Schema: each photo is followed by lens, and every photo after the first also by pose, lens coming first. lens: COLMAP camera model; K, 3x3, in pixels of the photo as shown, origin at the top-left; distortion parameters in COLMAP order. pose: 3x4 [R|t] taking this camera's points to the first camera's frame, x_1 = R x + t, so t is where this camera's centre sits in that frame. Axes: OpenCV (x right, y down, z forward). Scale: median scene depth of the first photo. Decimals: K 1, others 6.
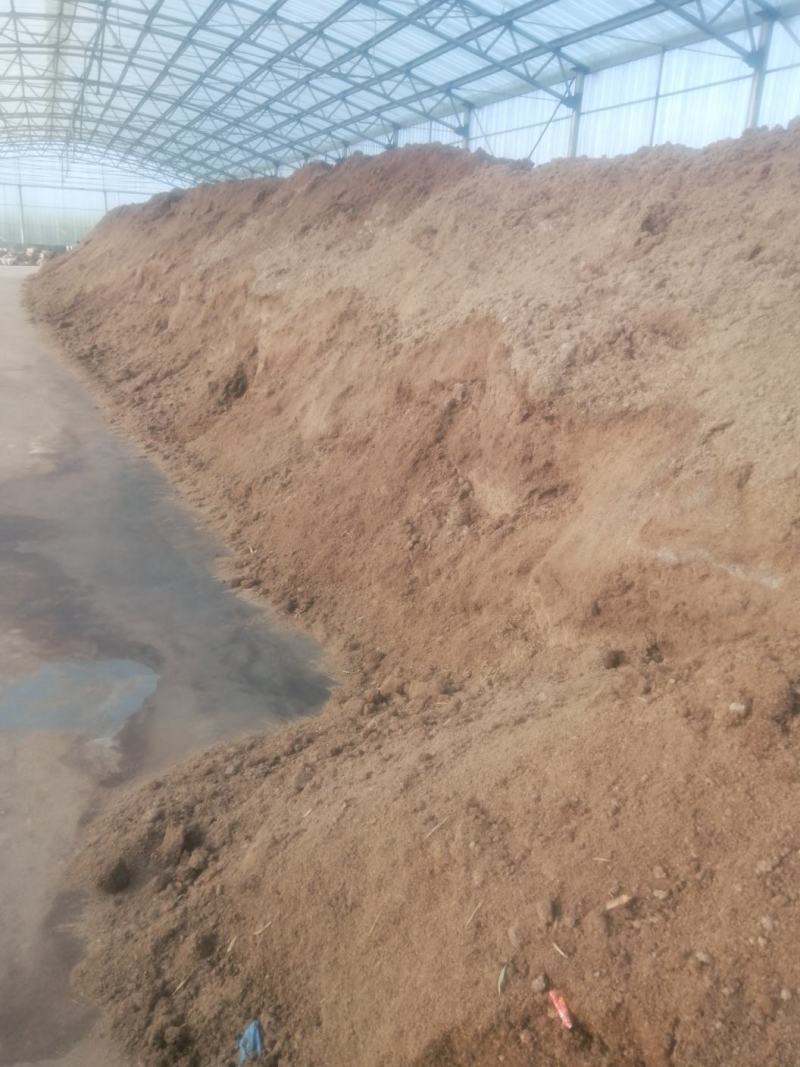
lens RADIAL K [[852.8, 0, 392.2], [0, 852.8, 536.8], [0, 0, 1]] dist [-0.000041, 0.013315]
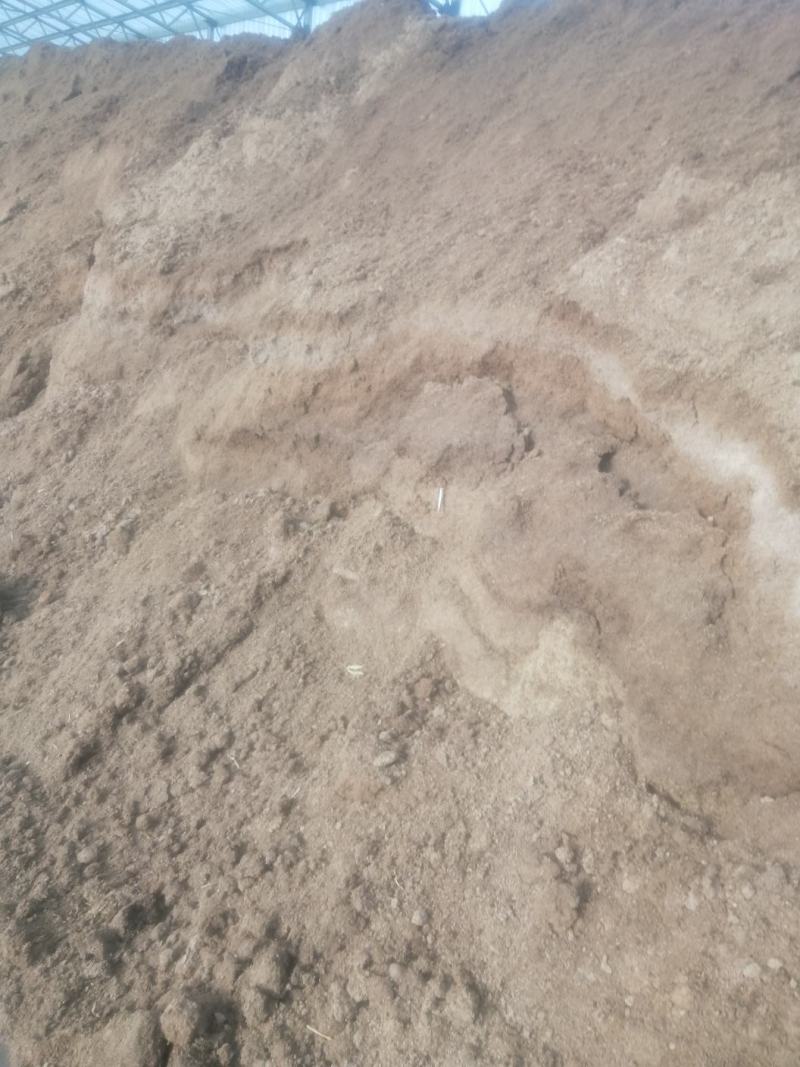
lens RADIAL K [[852.8, 0, 392.2], [0, 852.8, 536.8], [0, 0, 1]] dist [-0.000041, 0.013315]
pose [[0.969677, -0.024341, 0.243173, -1.349737], [0.006331, 0.997196, 0.074569, -1.300240], [-0.244306, -0.070768, 0.967112, 3.687962]]
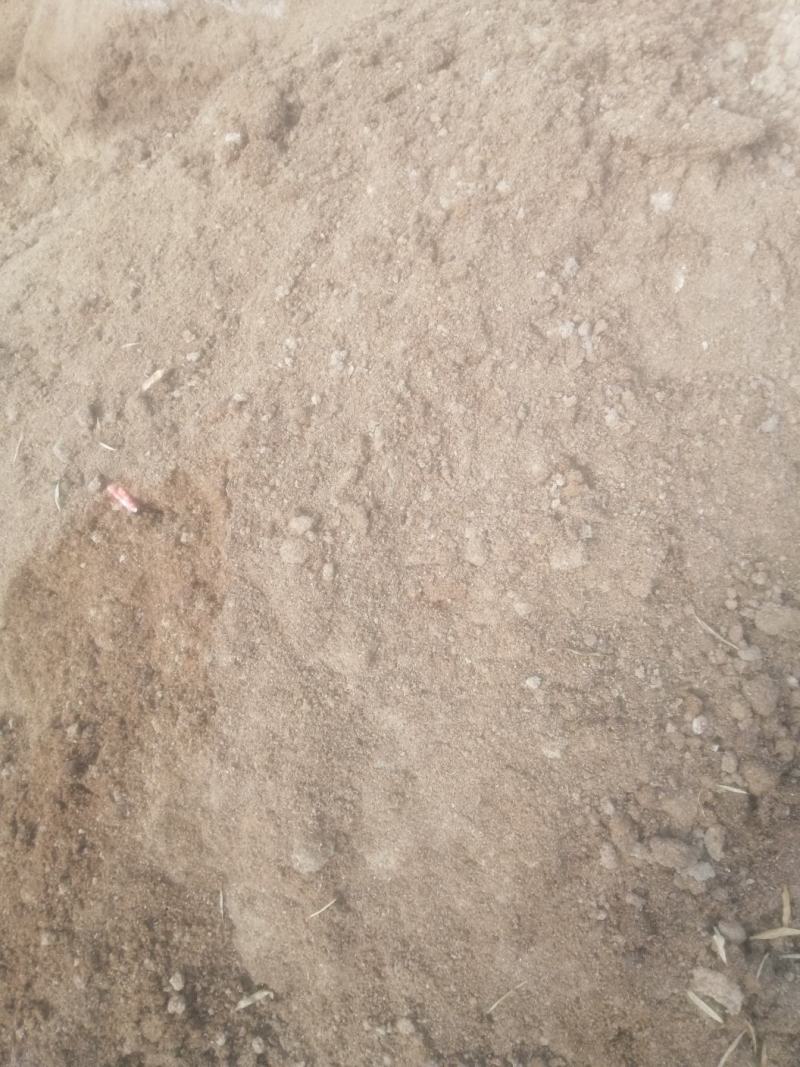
lens RADIAL K [[824.1, 0, 397.1], [0, 824.1, 527.0], [0, 0, 1]] dist [0.010052, 0.003618]
pose [[0.881329, -0.362861, 0.302641, 0.136489], [0.187121, 0.856174, 0.481614, 0.148753], [-0.433872, -0.367829, 0.822470, 0.074384]]
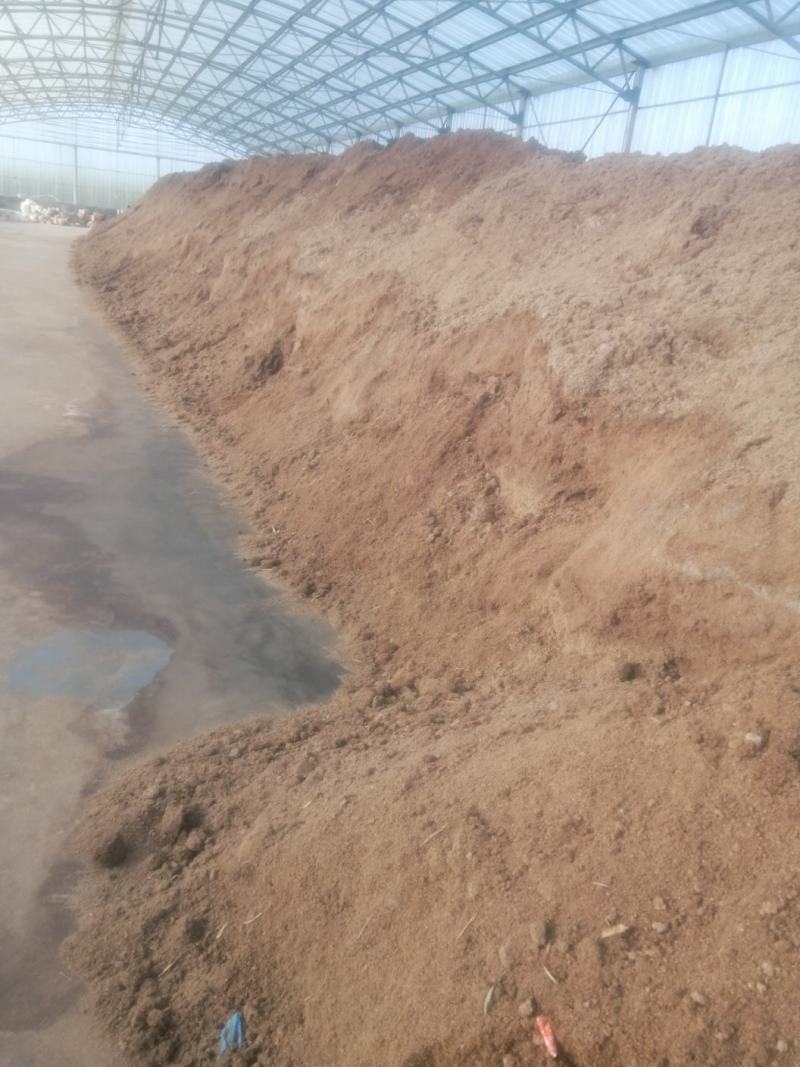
lens RADIAL K [[843.6, 0, 401.8], [0, 843.6, 539.1], [0, 0, 1]] dist [0.005385, 0.007115]
pose [[0.997324, 0.070767, -0.018379, 0.007944], [-0.070327, 0.997245, 0.023585, -0.017694], [0.019997, -0.022230, 0.999553, 0.035968]]
